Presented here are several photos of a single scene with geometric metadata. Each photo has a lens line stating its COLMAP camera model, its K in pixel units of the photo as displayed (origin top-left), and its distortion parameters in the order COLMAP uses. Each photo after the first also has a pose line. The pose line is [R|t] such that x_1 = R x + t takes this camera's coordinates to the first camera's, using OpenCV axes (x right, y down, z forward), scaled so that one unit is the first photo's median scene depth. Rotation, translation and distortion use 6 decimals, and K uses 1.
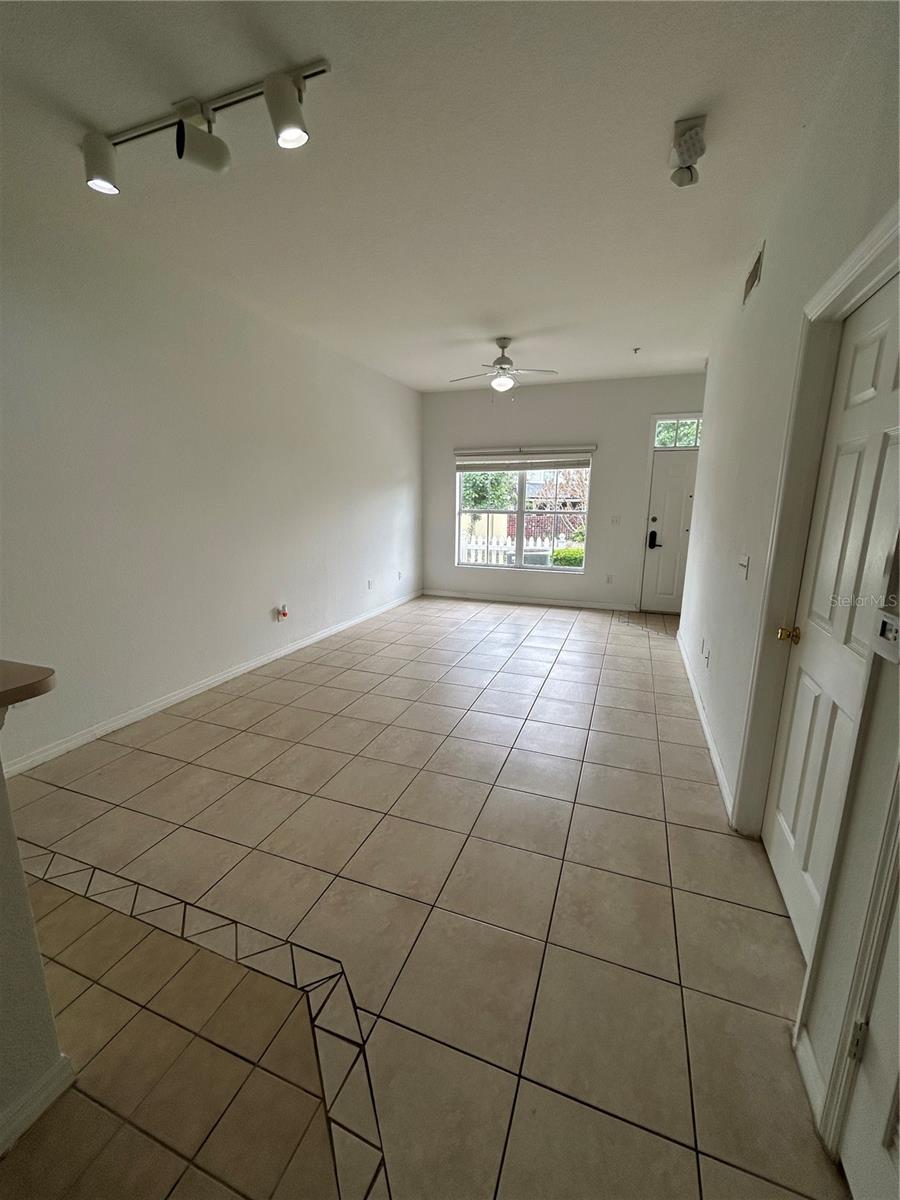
lens RADIAL K [[486.7, 0, 448.0], [0, 486.7, 599.6], [0, 0, 1]] dist [-0.000881, 0.000471]
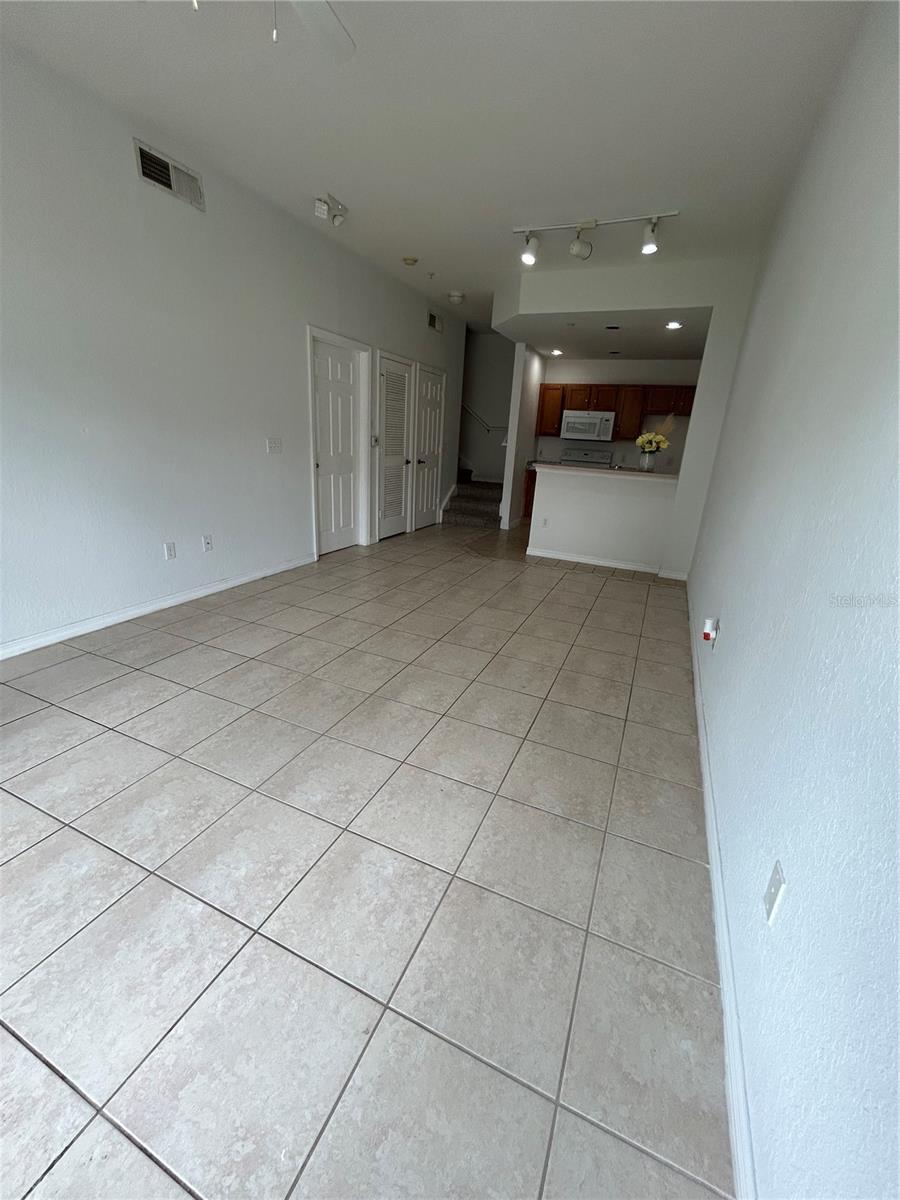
lens RADIAL K [[486.7, 0, 449.0], [0, 486.7, 595.7], [0, 0, 1]] dist [-0.000881, 0.000471]
pose [[-0.996481, -0.077333, 0.032326, -0.052132], [-0.050959, 0.865173, 0.498878, -0.258422], [-0.066547, 0.495475, -0.866069, 1.400743]]
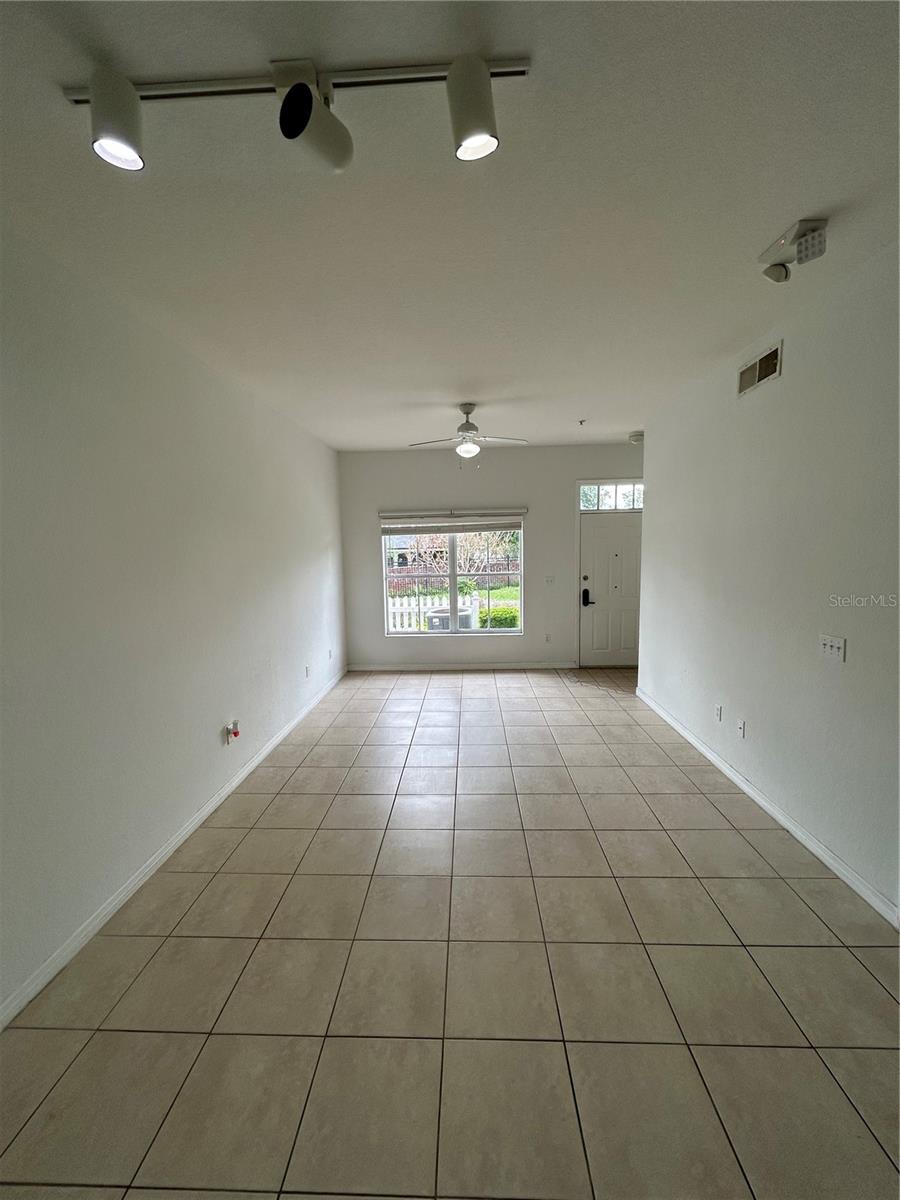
lens RADIAL K [[486.7, 0, 449.1], [0, 486.7, 598.9], [0, 0, 1]] dist [-0.000881, 0.000471]
pose [[0.948844, -0.062249, 0.309549, -0.228629], [0.091981, 0.992347, -0.082388, -0.080789], [-0.302051, 0.106646, 0.947307, 0.144559]]
